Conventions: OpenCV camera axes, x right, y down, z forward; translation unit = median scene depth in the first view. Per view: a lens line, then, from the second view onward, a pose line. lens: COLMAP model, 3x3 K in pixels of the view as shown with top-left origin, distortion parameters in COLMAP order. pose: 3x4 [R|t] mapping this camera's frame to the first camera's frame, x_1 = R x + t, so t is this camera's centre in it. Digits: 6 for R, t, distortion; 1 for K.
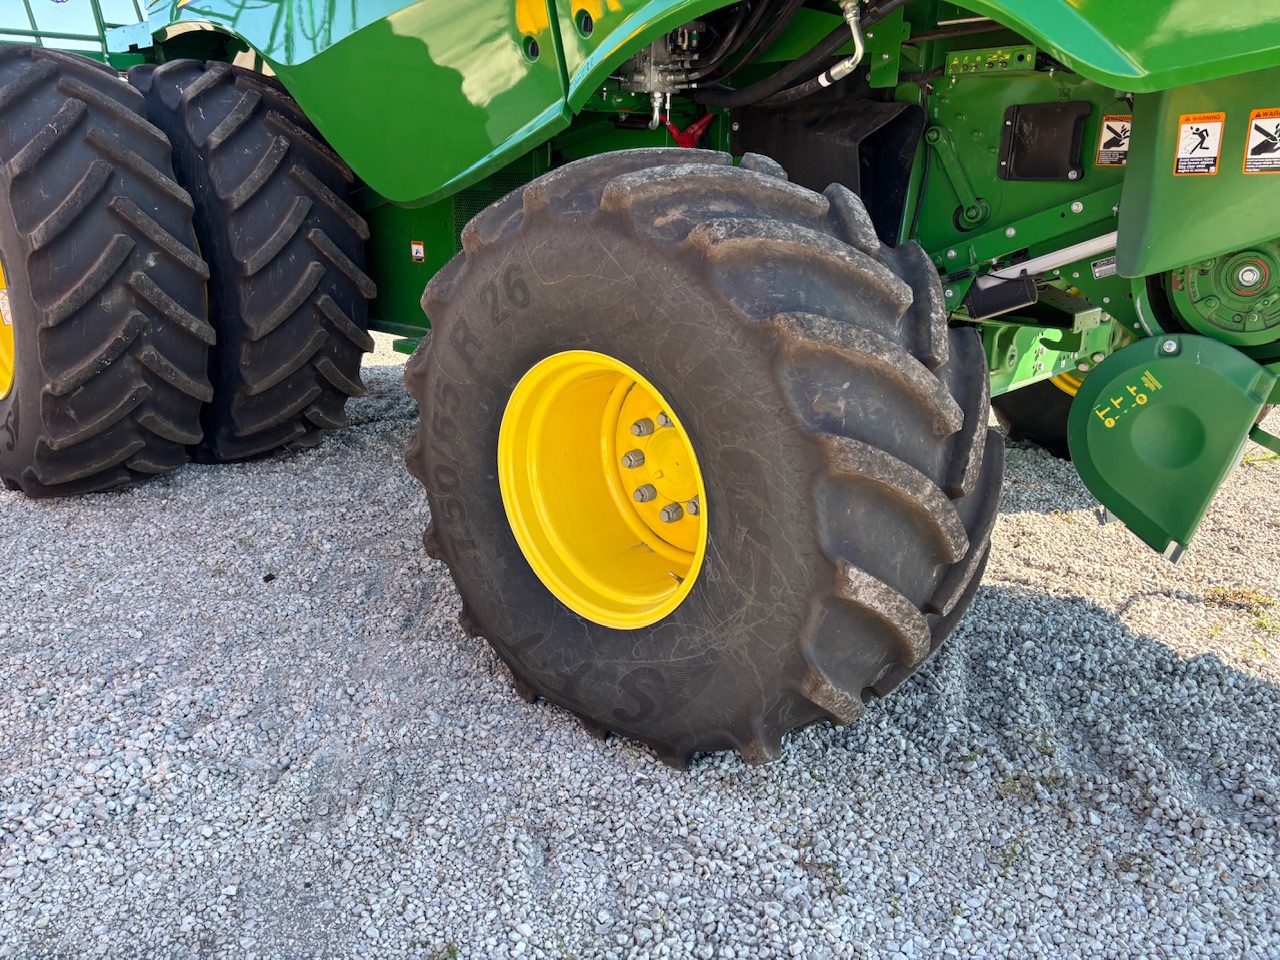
lens RADIAL K [[975.4, 0, 639.1], [0, 975.4, 476.1], [0, 0, 1]] dist [0.046539, -0.058417]
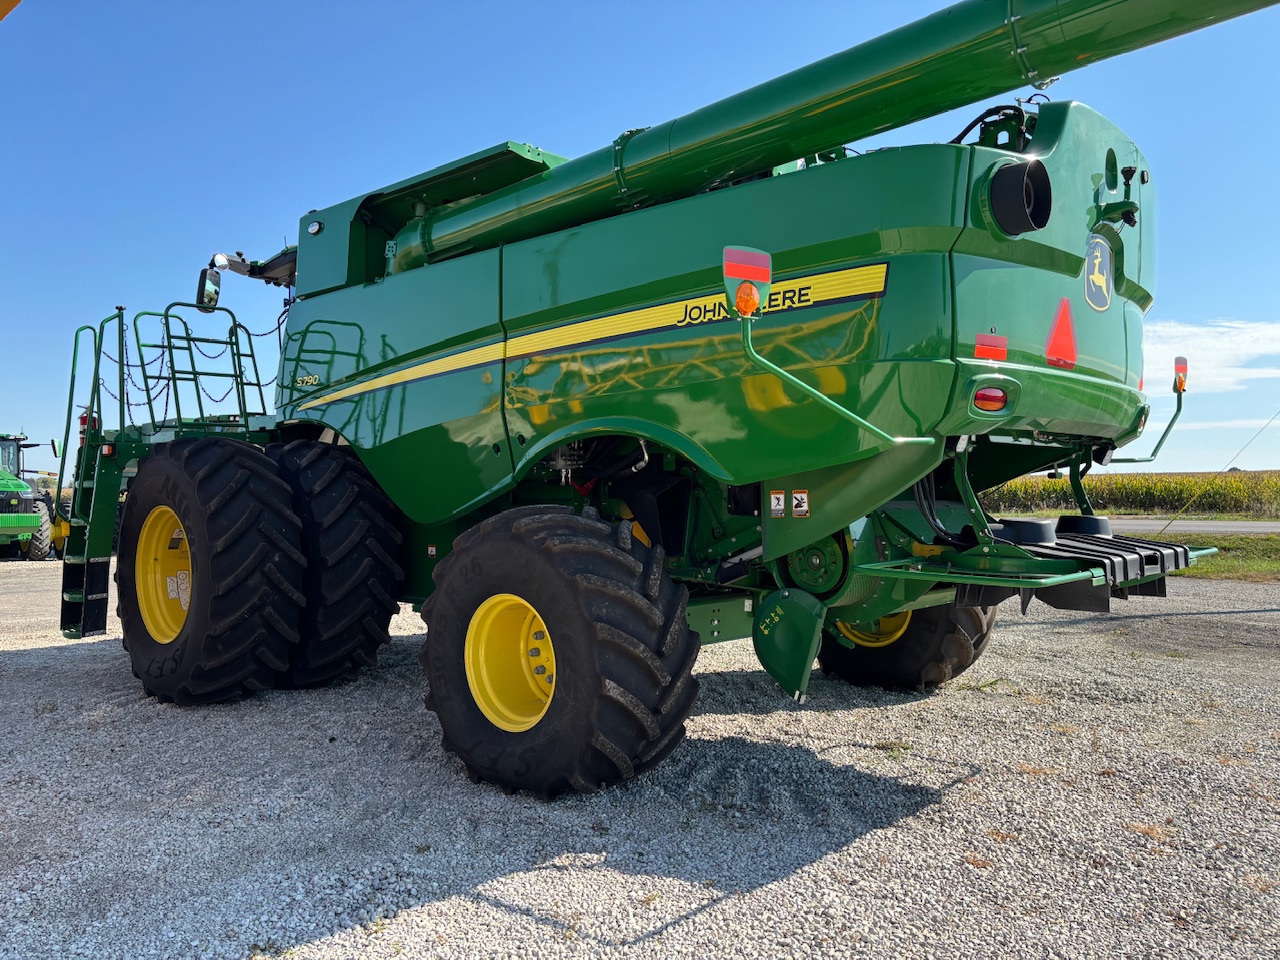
lens RADIAL K [[975.4, 0, 639.1], [0, 975.4, 476.1], [0, 0, 1]] dist [0.046539, -0.058417]
pose [[0.999965, -0.005037, -0.006746, 0.189279], [0.002796, 0.954524, -0.298121, 0.198157], [0.007941, 0.298092, 0.954504, -0.848869]]
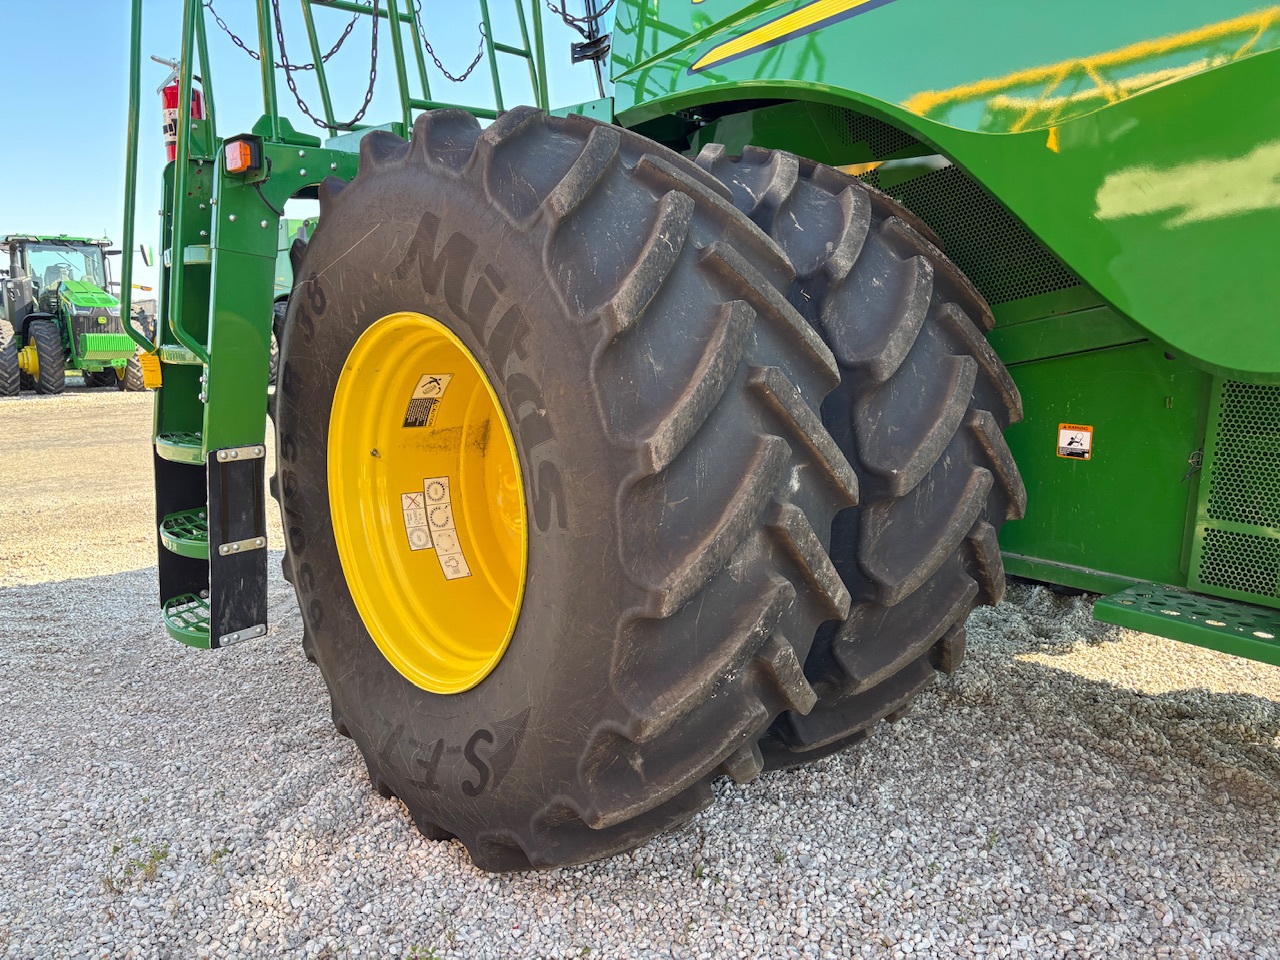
lens RADIAL K [[988.6, 0, 640.0], [0, 988.6, 480.0], [0, 0, 1]] dist [0.002912, 0.012461]
pose [[0.995732, 0.014658, -0.091121, -0.661811], [-0.025770, 0.992196, -0.121997, -0.188364], [0.088621, 0.123824, 0.988339, 0.571726]]
